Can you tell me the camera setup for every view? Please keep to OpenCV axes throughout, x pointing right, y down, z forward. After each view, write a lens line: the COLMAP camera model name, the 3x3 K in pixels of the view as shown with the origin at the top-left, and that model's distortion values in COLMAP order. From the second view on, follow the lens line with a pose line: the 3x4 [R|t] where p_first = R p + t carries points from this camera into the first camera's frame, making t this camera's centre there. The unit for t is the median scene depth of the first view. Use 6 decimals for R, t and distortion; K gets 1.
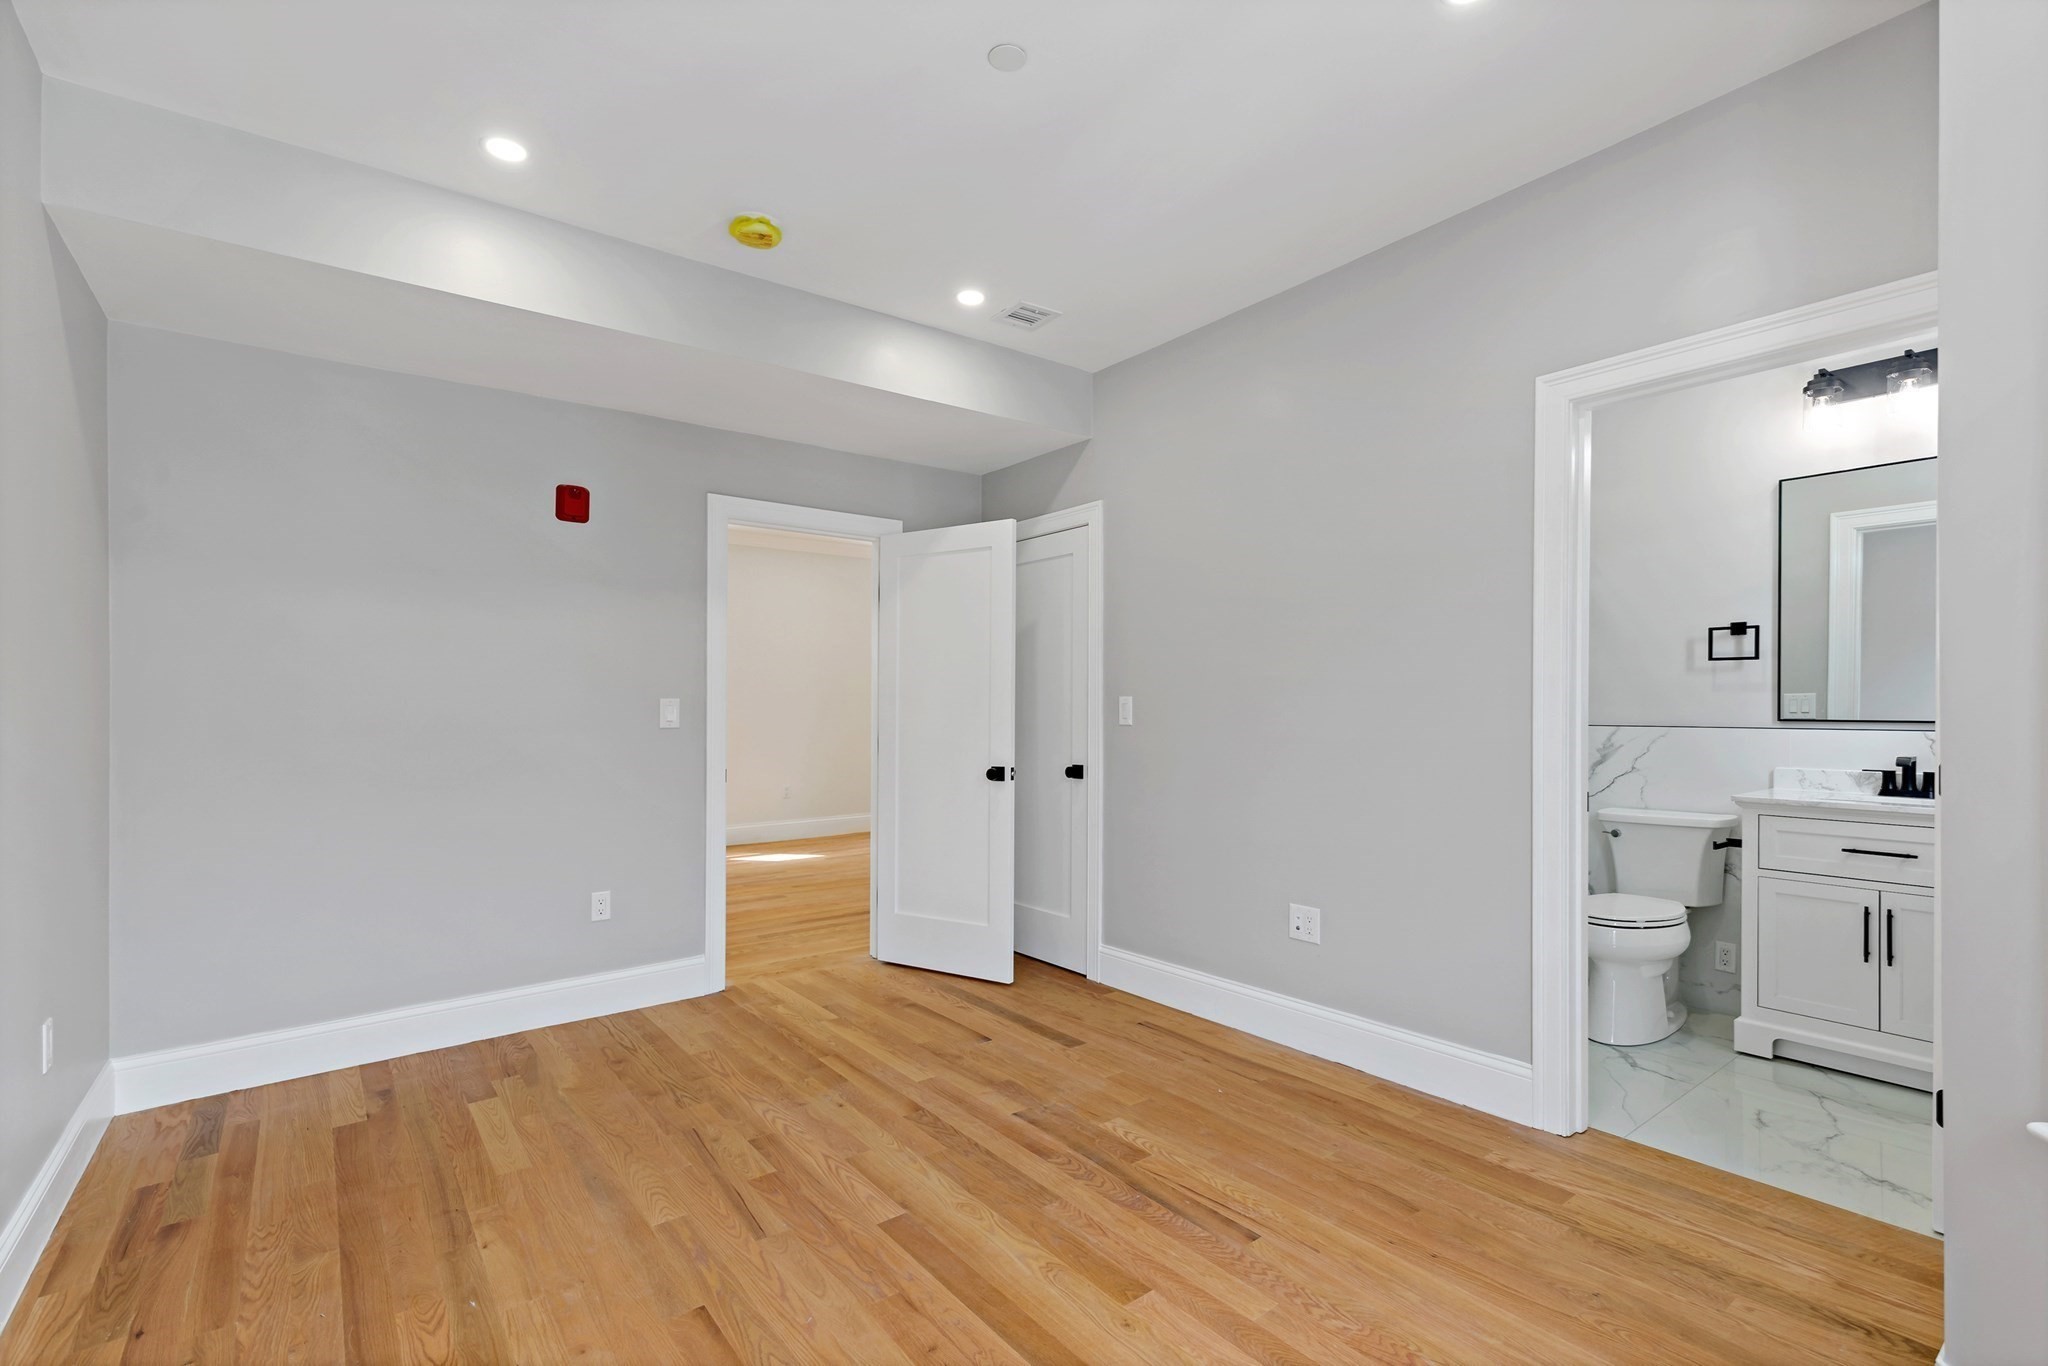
lens RADIAL K [[940.9, 0, 1026.7], [0, 940.9, 732.6], [0, 0, 1]] dist [0.002585, 0.000456]
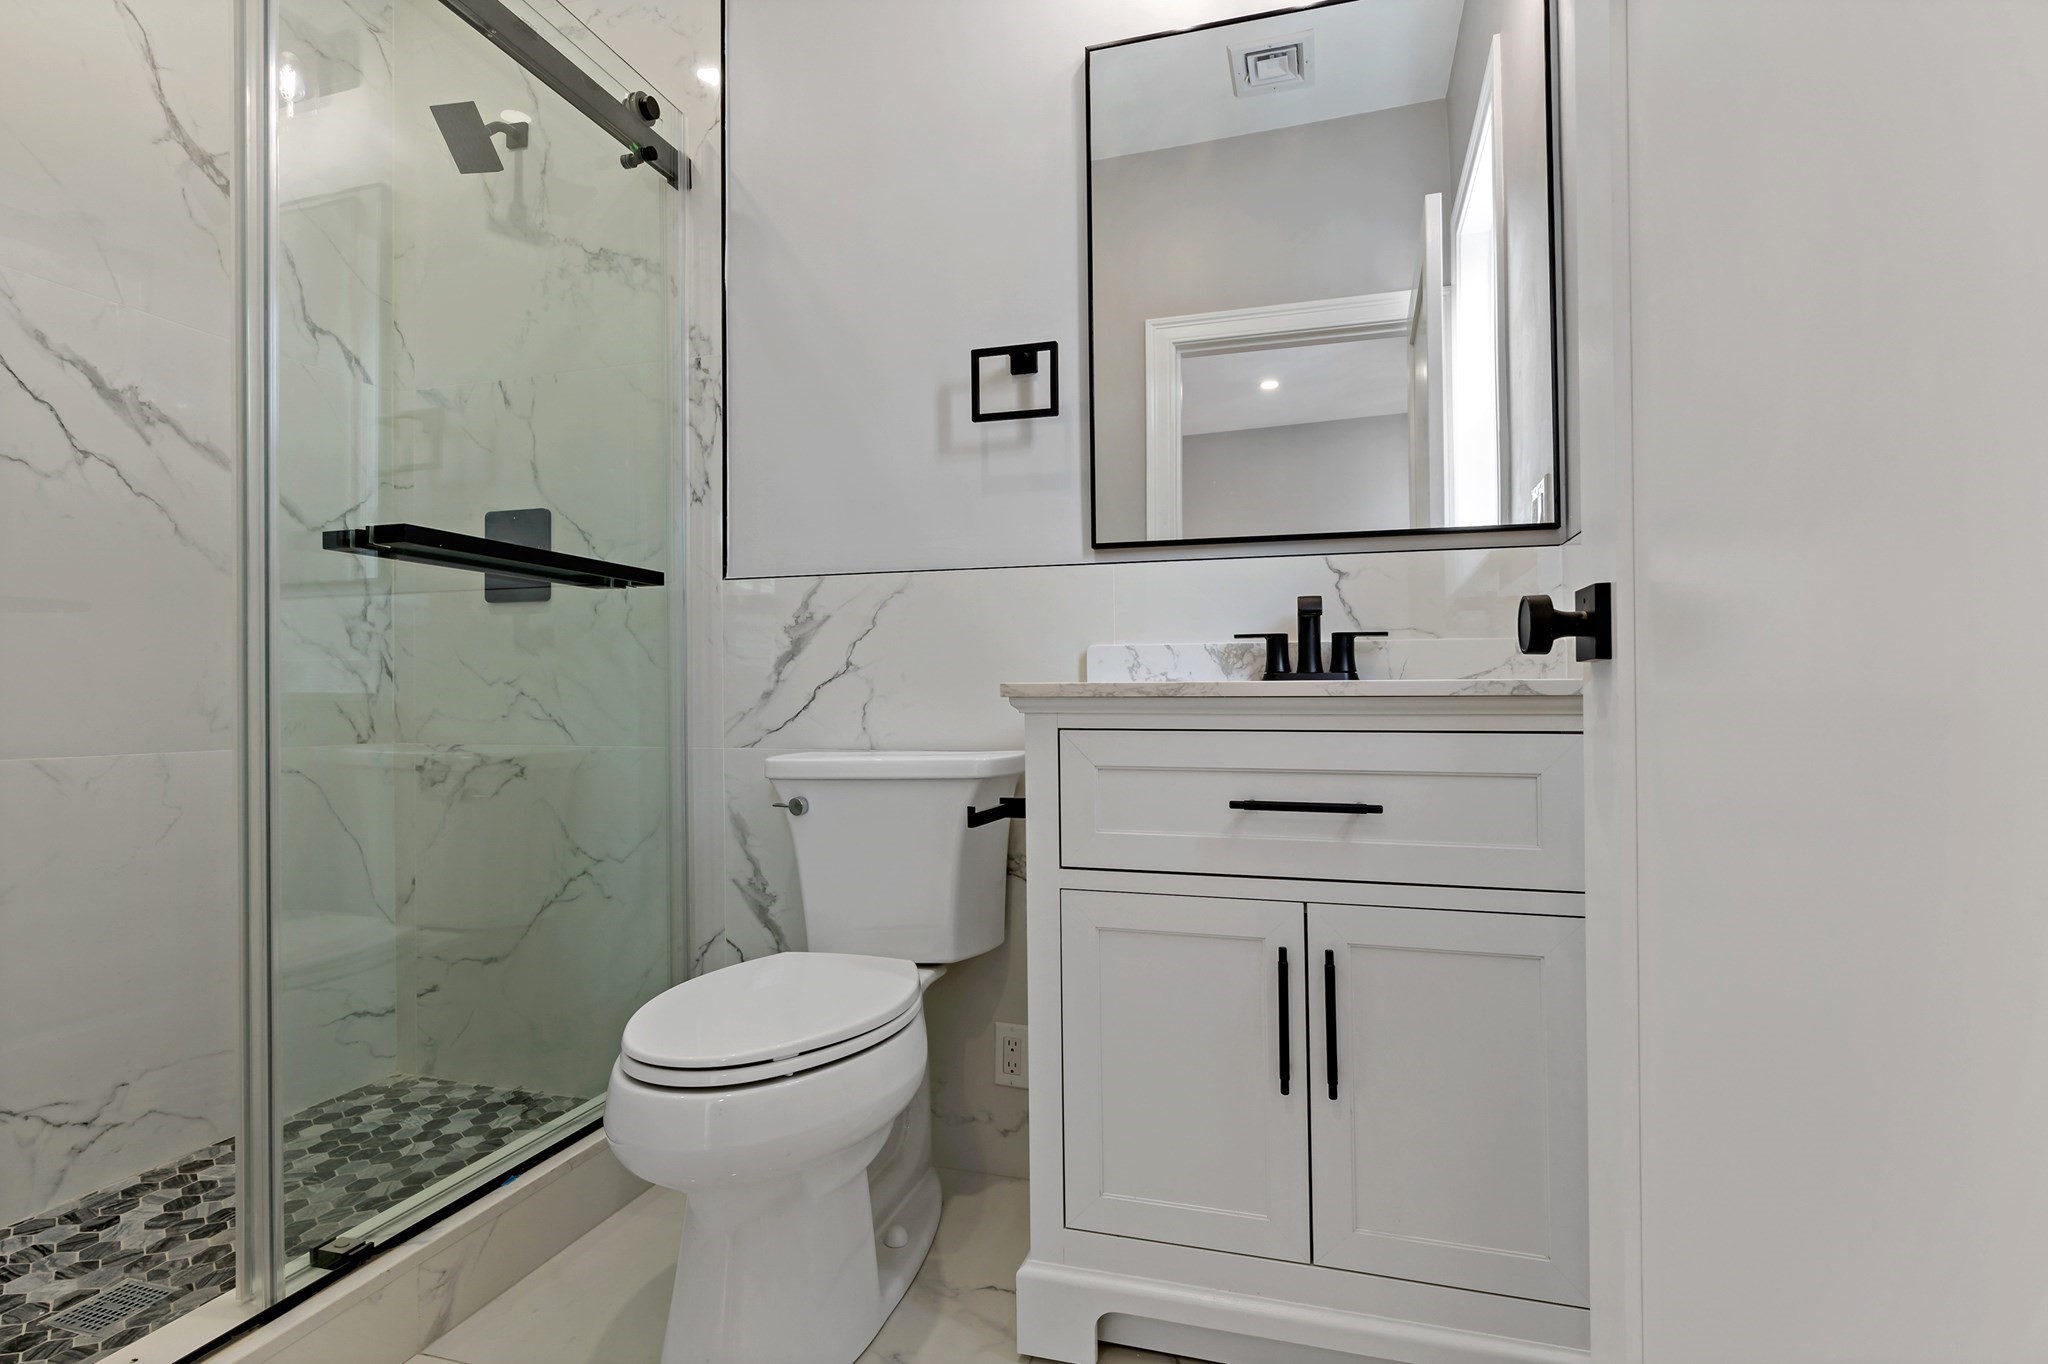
lens RADIAL K [[991.2, 0, 1061.6], [0, 991.2, 717.9], [0, 0, 1]] dist [0.000159, -0.000169]
pose [[0.798637, -0.007882, 0.601761, 0.484710], [0.016688, 0.999820, -0.009052, 0.078409], [-0.601581, 0.017272, 0.798625, 0.613033]]
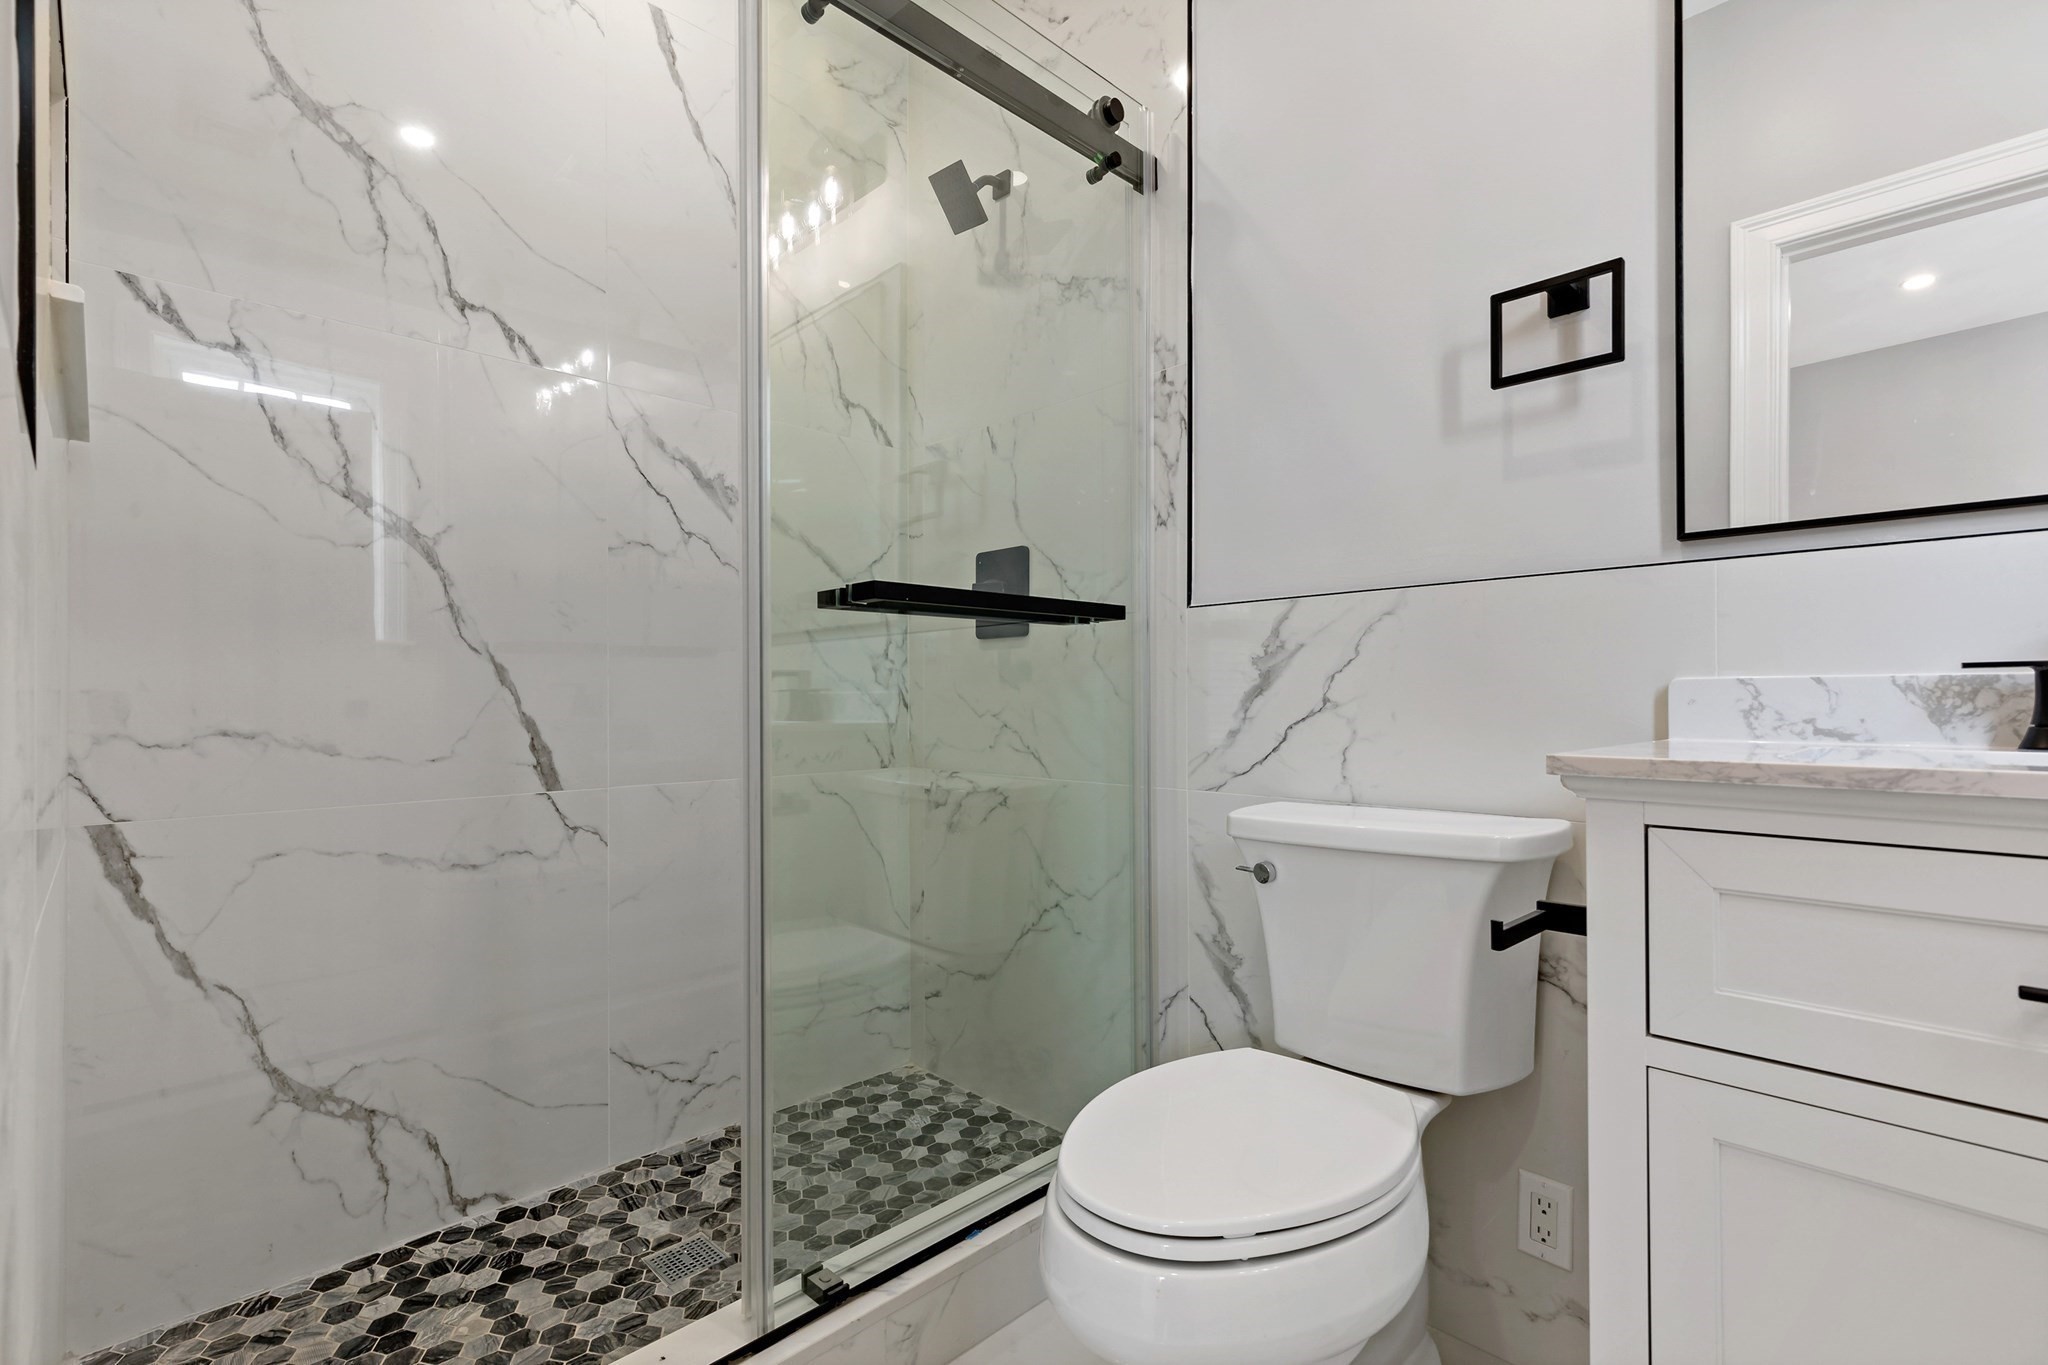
lens RADIAL K [[931.4, 0, 1046.3], [0, 931.4, 719.3], [0, 0, 1]] dist [0.005465, -0.000328]
pose [[0.990161, -0.008039, 0.139700, 0.528589], [0.008703, 0.999954, -0.004142, 0.051513], [-0.139660, 0.005317, 0.990185, 0.704195]]
